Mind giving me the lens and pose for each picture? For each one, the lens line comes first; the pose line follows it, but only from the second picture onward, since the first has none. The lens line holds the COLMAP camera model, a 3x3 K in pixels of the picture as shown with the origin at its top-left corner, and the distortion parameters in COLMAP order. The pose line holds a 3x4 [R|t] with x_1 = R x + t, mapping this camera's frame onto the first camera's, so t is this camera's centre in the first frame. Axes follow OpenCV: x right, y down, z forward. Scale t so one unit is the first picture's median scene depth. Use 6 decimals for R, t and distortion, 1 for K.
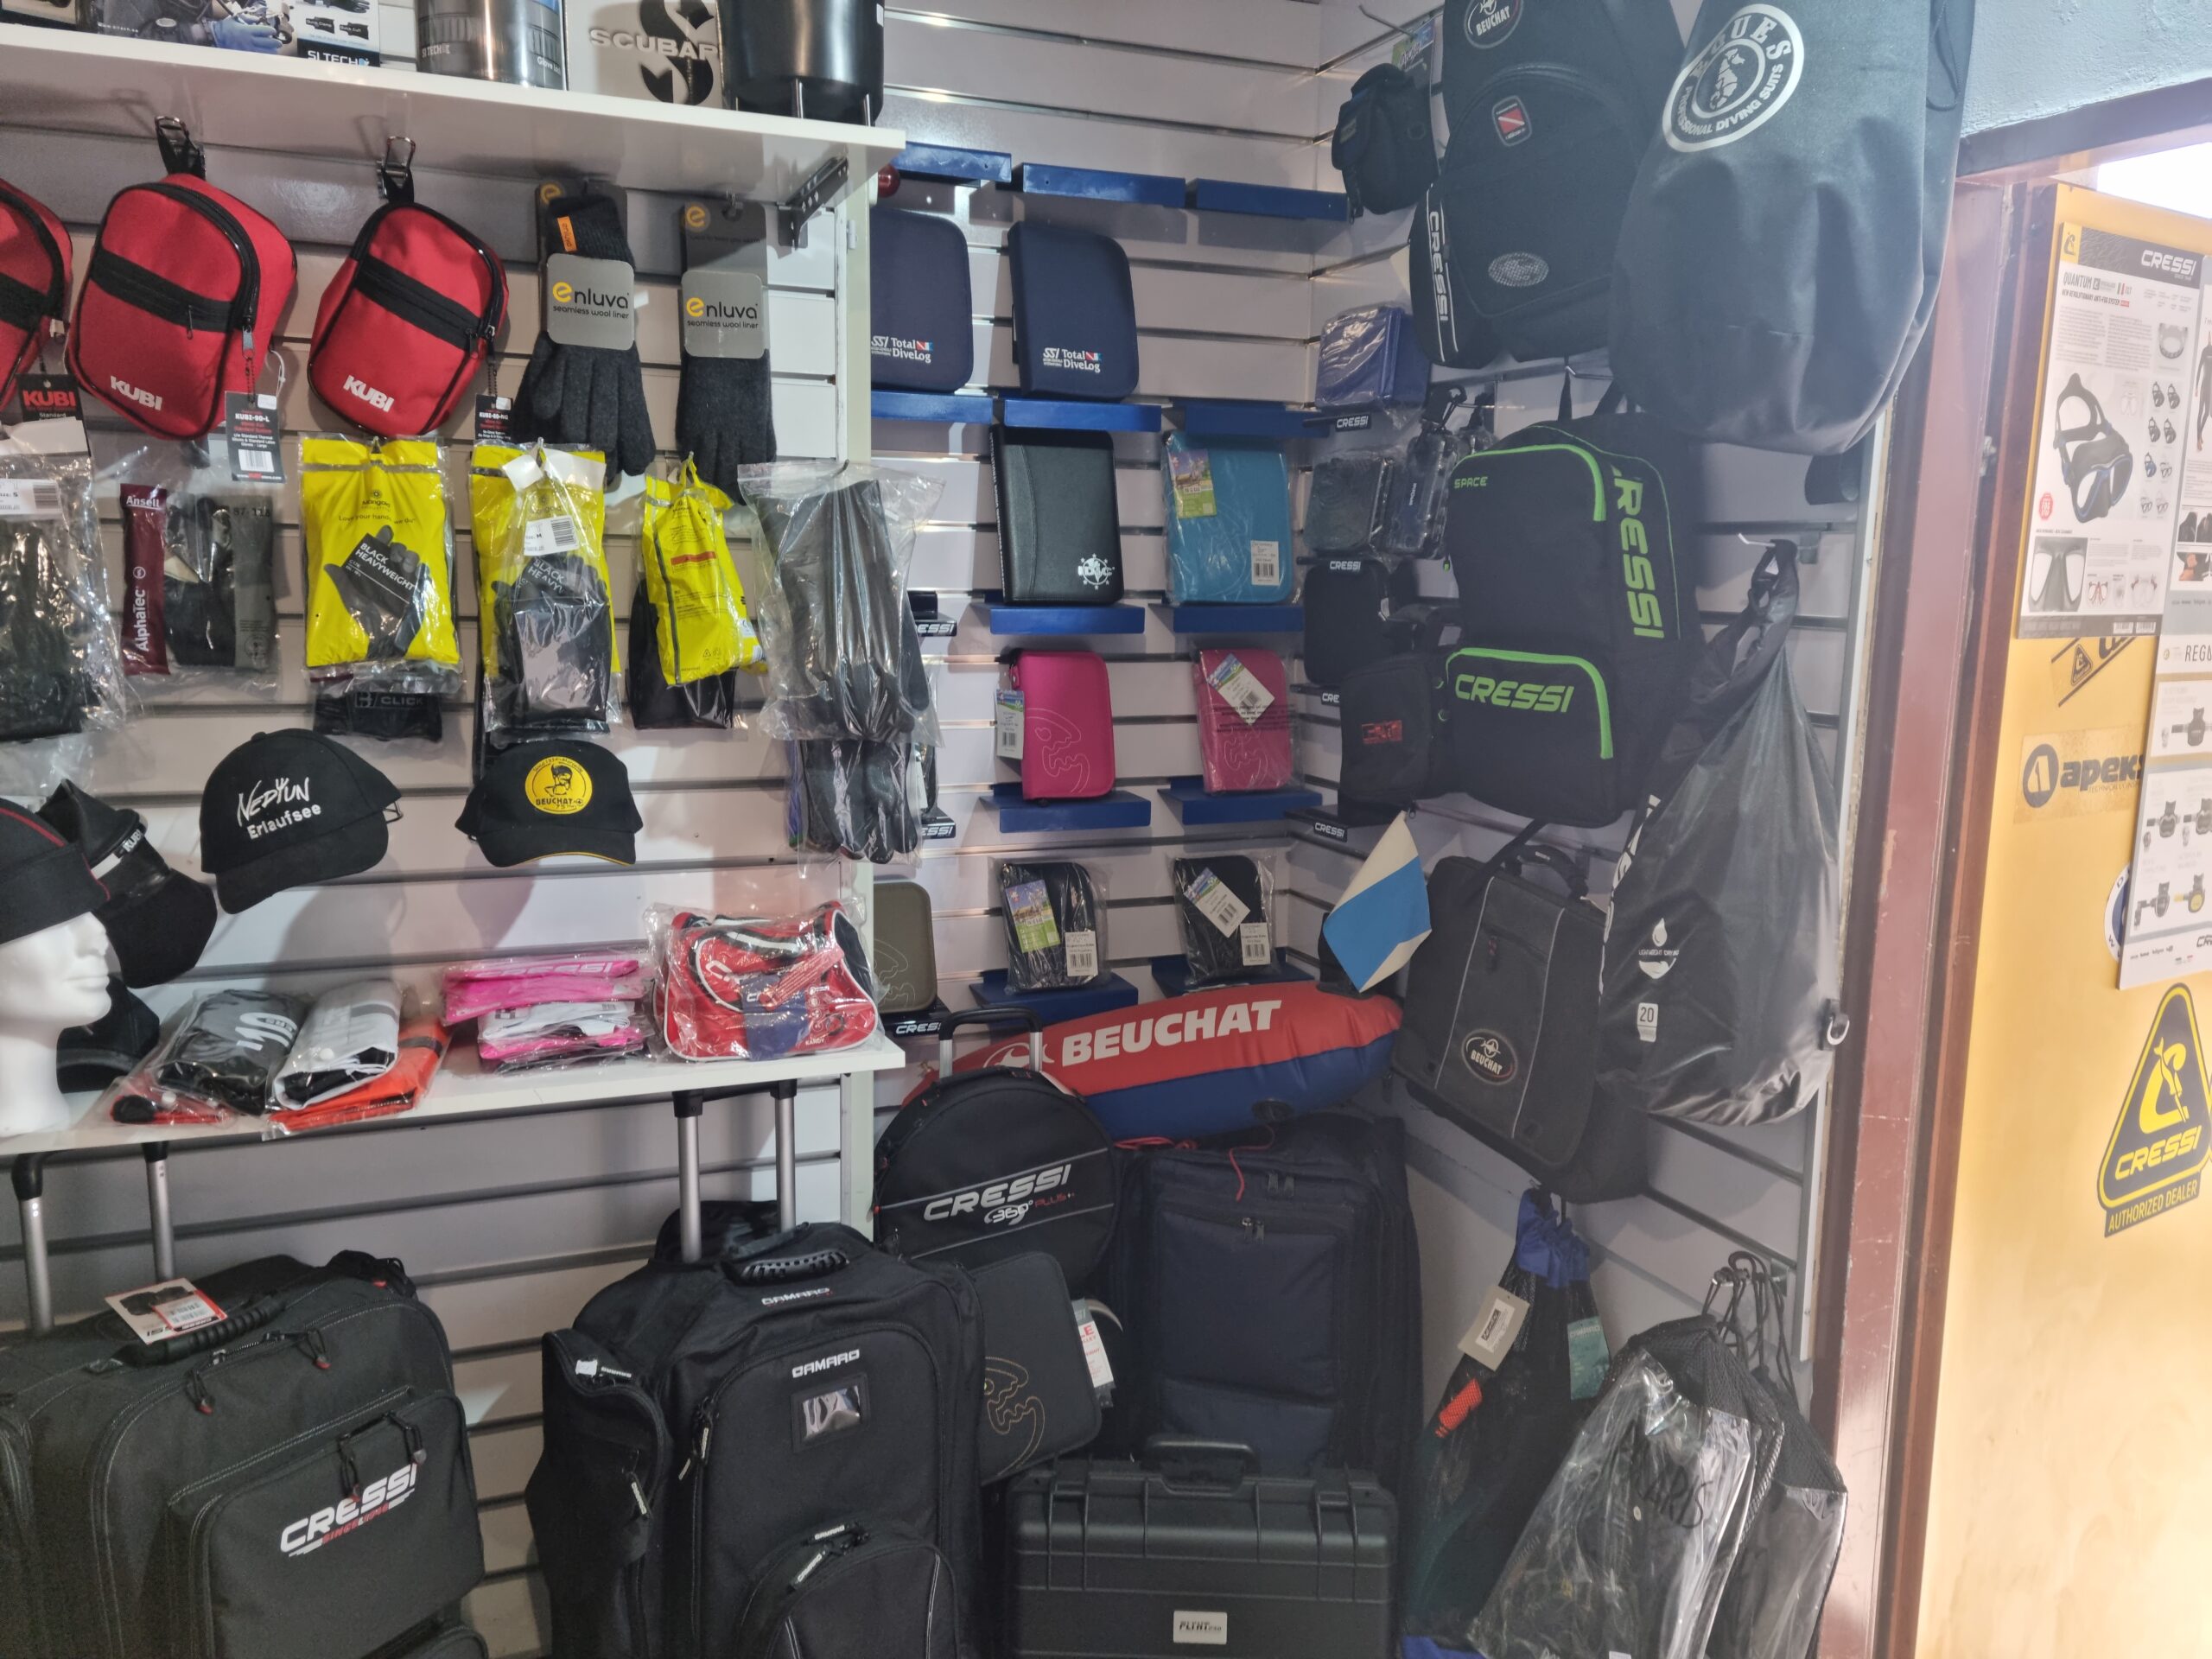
lens RADIAL K [[1772.7, 0, 1108.8], [0, 1772.7, 838.7], [0, 0, 1]] dist [0.142481, -0.160405]
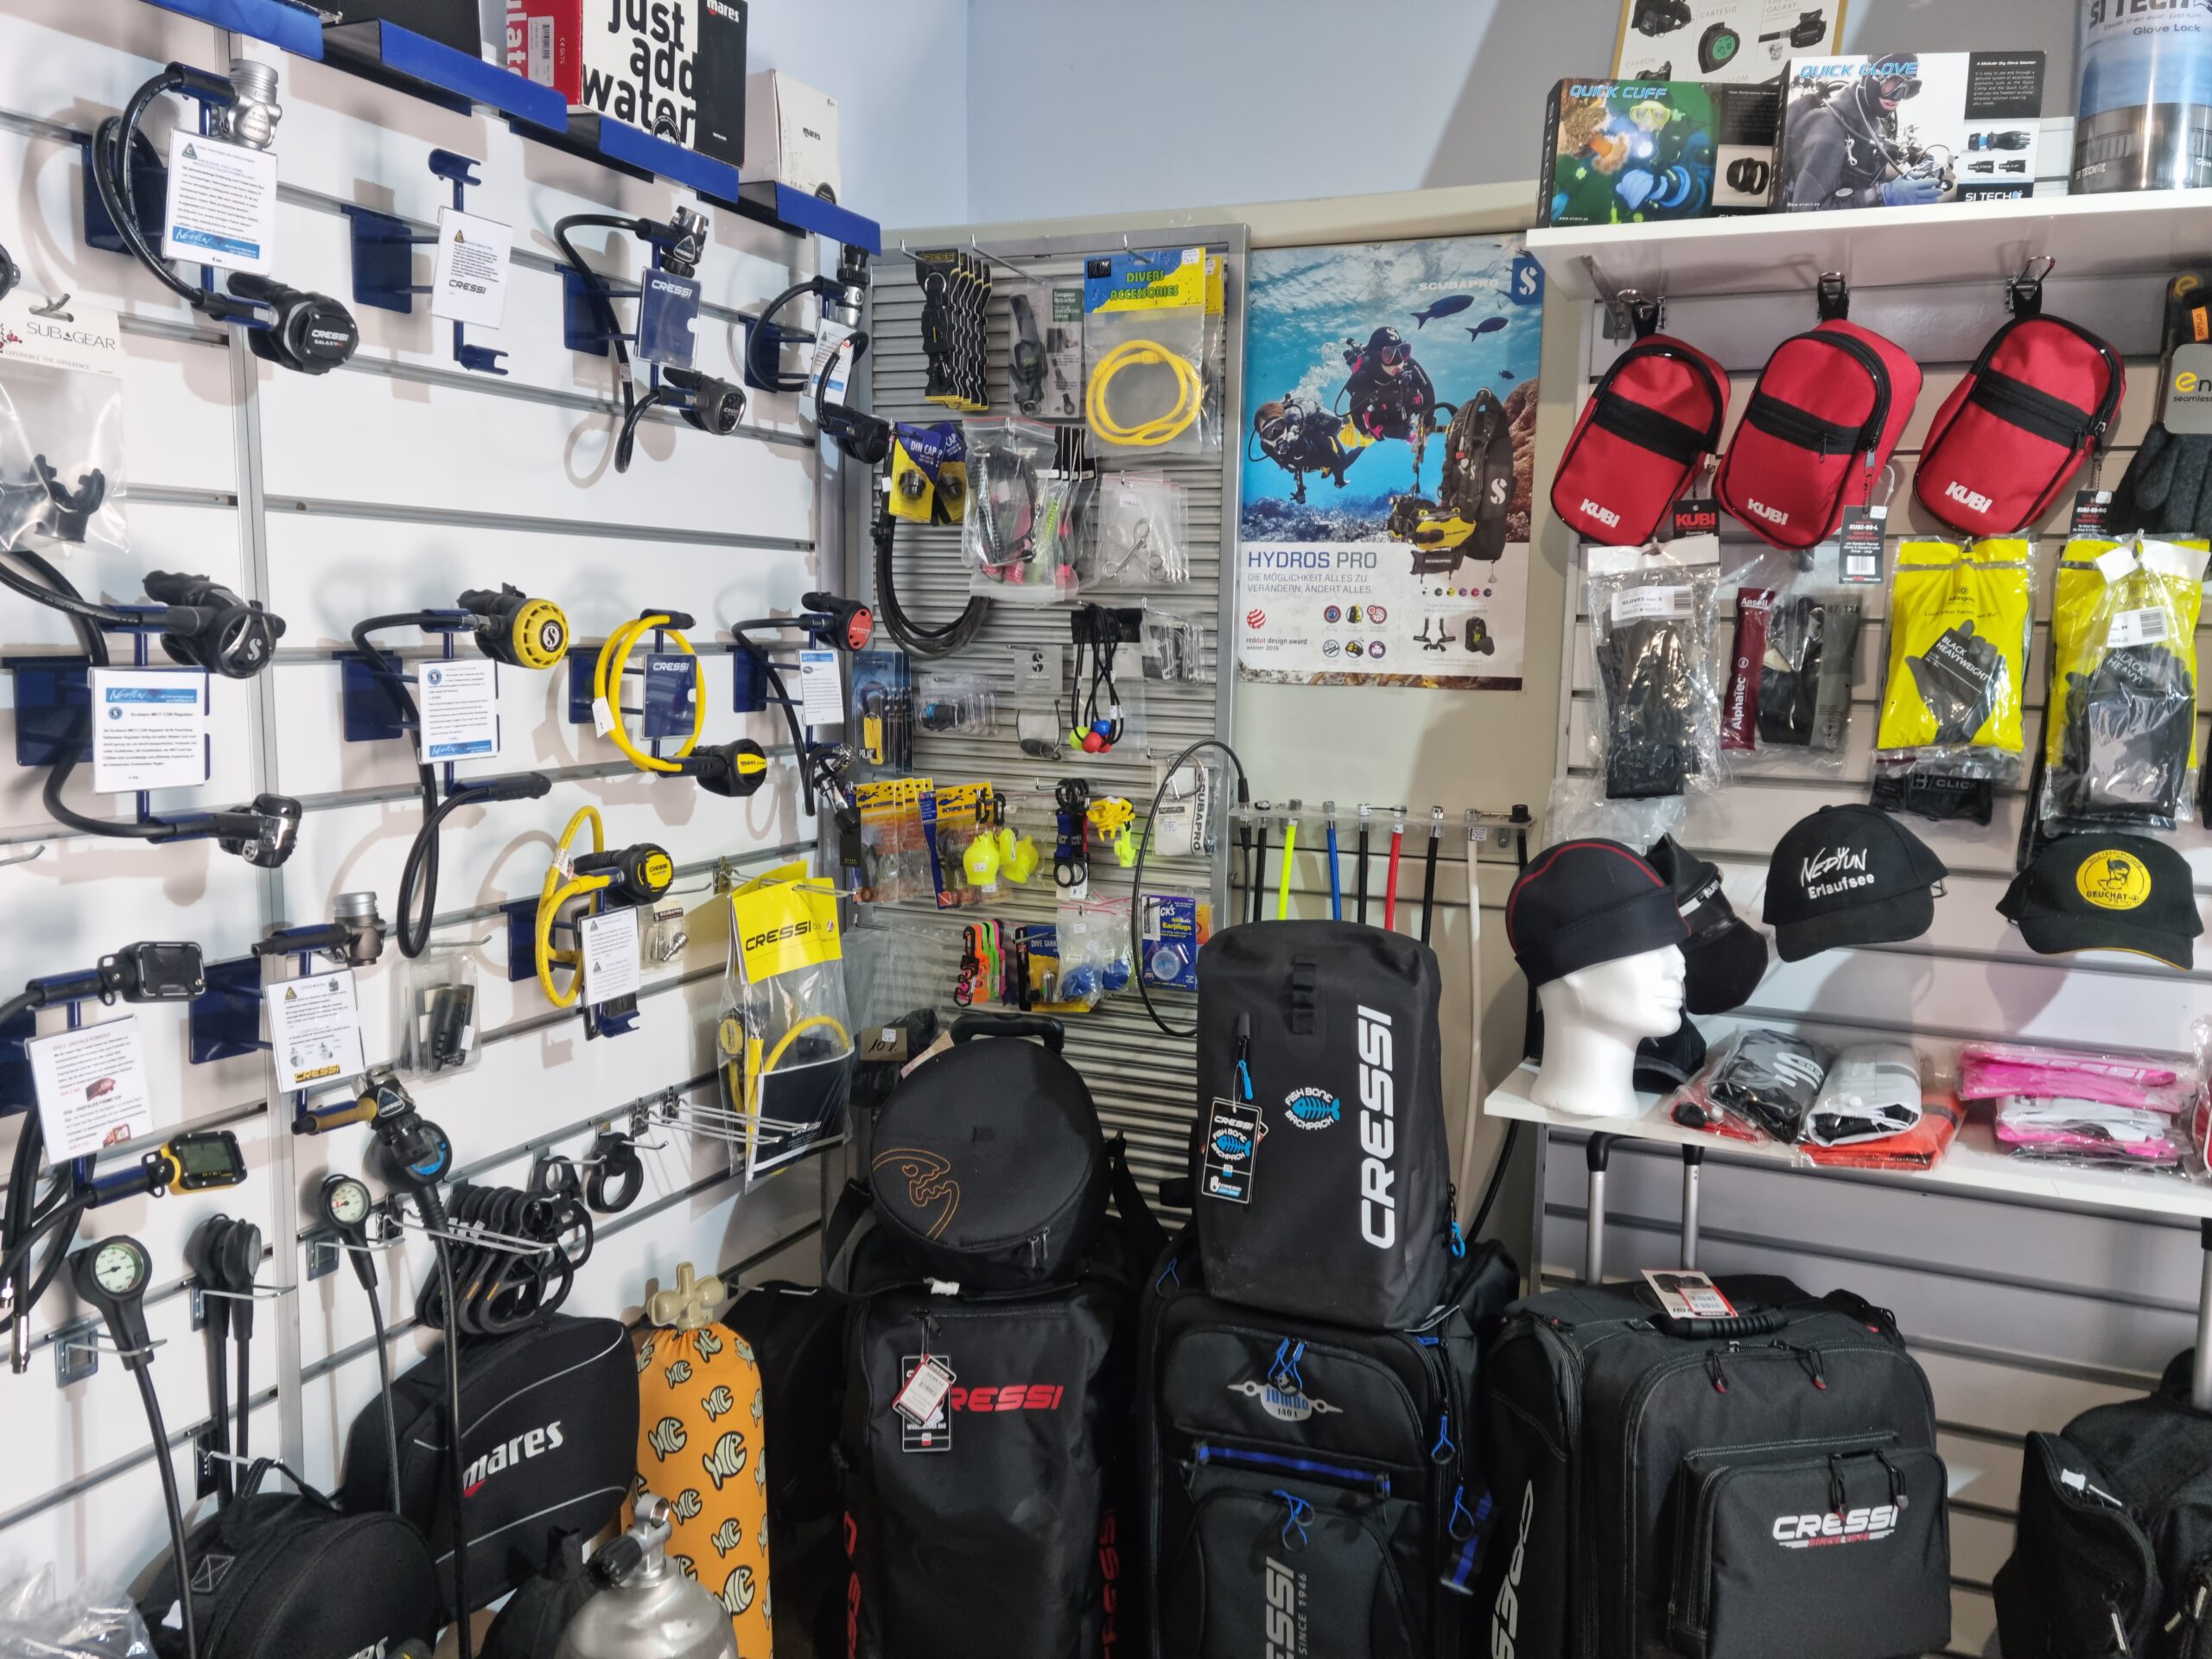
lens RADIAL K [[1772.7, 0, 1108.8], [0, 1772.7, 838.7], [0, 0, 1]] dist [0.142481, -0.160405]
pose [[0.710708, 0.089234, -0.697805, -0.003309], [-0.118662, 0.992916, 0.006117, 0.007482], [0.693407, 0.078455, 0.716262, -0.100486]]
